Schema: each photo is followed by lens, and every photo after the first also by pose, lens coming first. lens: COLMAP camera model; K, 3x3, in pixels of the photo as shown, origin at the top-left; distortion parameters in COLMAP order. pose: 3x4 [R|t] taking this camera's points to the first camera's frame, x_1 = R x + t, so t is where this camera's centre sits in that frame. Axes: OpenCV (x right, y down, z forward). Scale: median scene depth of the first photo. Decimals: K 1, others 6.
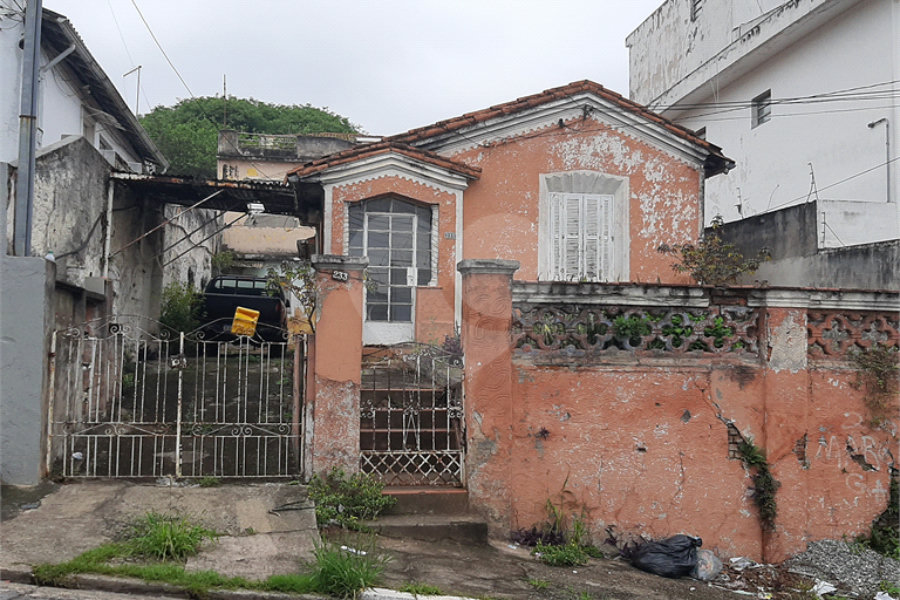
lens RADIAL K [[907.2, 0, 450.0], [0, 907.2, 300.0], [0, 0, 1]] dist [0.130413, -0.327549]
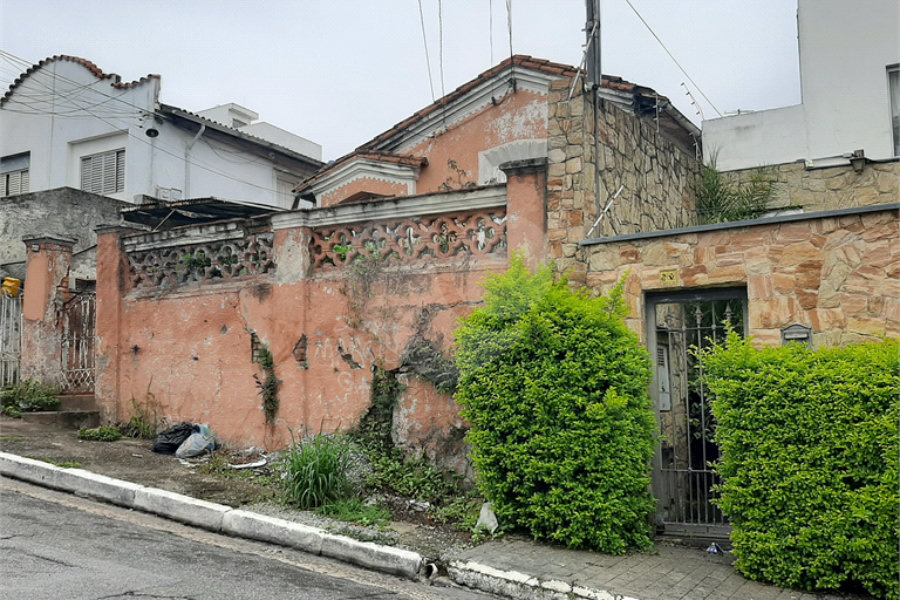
lens RADIAL K [[902.8, 0, 476.3], [0, 902.8, 316.0], [0, 0, 1]] dist [0.145949, -0.321768]
pose [[0.789212, -0.085120, -0.608193, 0.955290], [0.061945, 0.996331, -0.059061, 0.153637], [0.610989, 0.008937, 0.791589, 0.196170]]
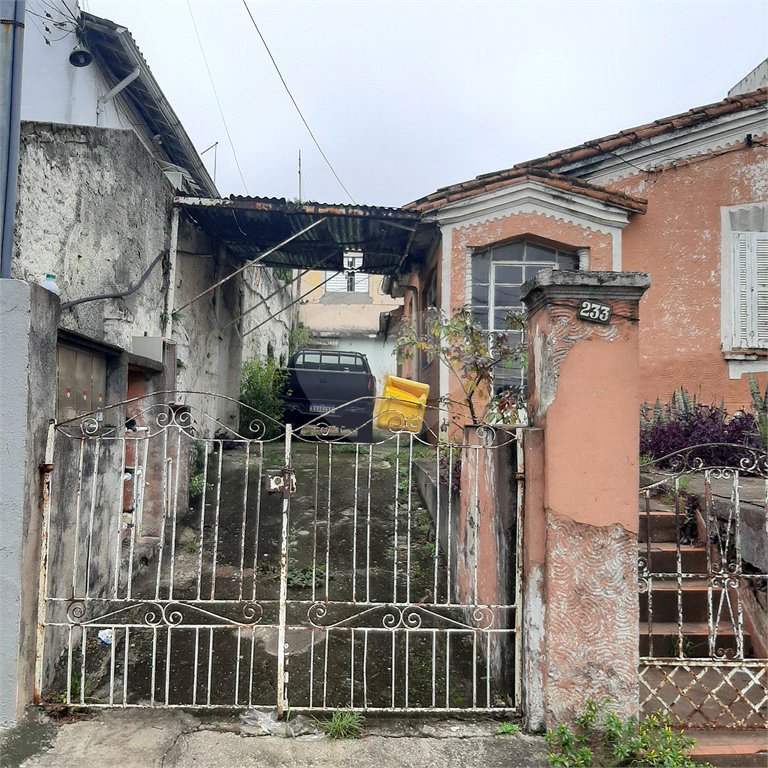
lens RADIAL K [[784.7, 0, 384.0], [0, 784.7, 384.0], [0, 0, 1]] dist [0.069904, -0.146042]
pose [[0.992763, -0.002890, -0.120056, -0.132704], [0.003318, 0.999989, 0.003363, 0.007875], [0.120045, -0.003737, 0.992761, 0.405347]]
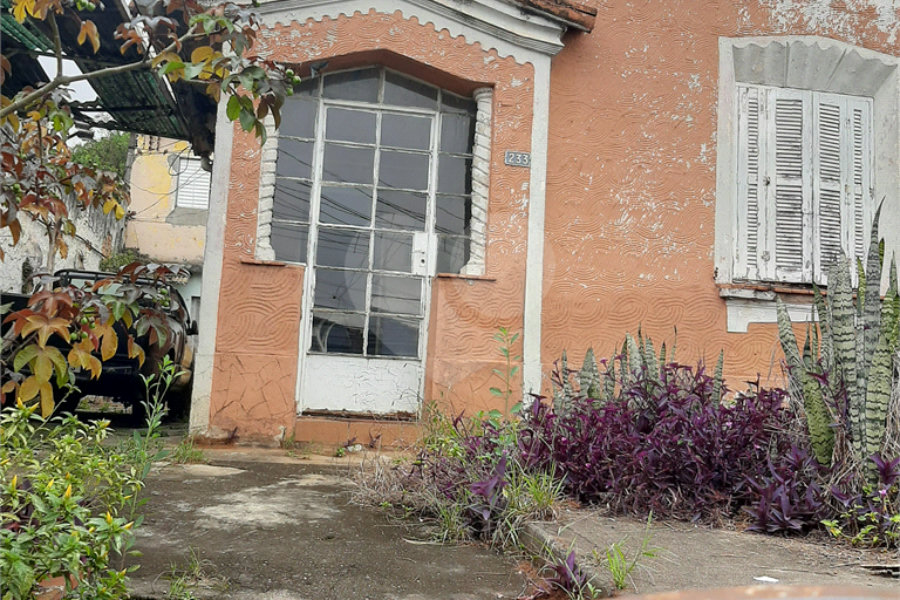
lens RADIAL K [[916.9, 0, 445.8], [0, 916.9, 298.1], [0, 0, 1]] dist [0.122800, -0.274533]
pose [[0.999268, 0.037469, 0.007689, -0.043780], [-0.036900, 0.997259, -0.064128, 0.028679], [-0.010071, 0.063797, 0.997912, 0.728104]]
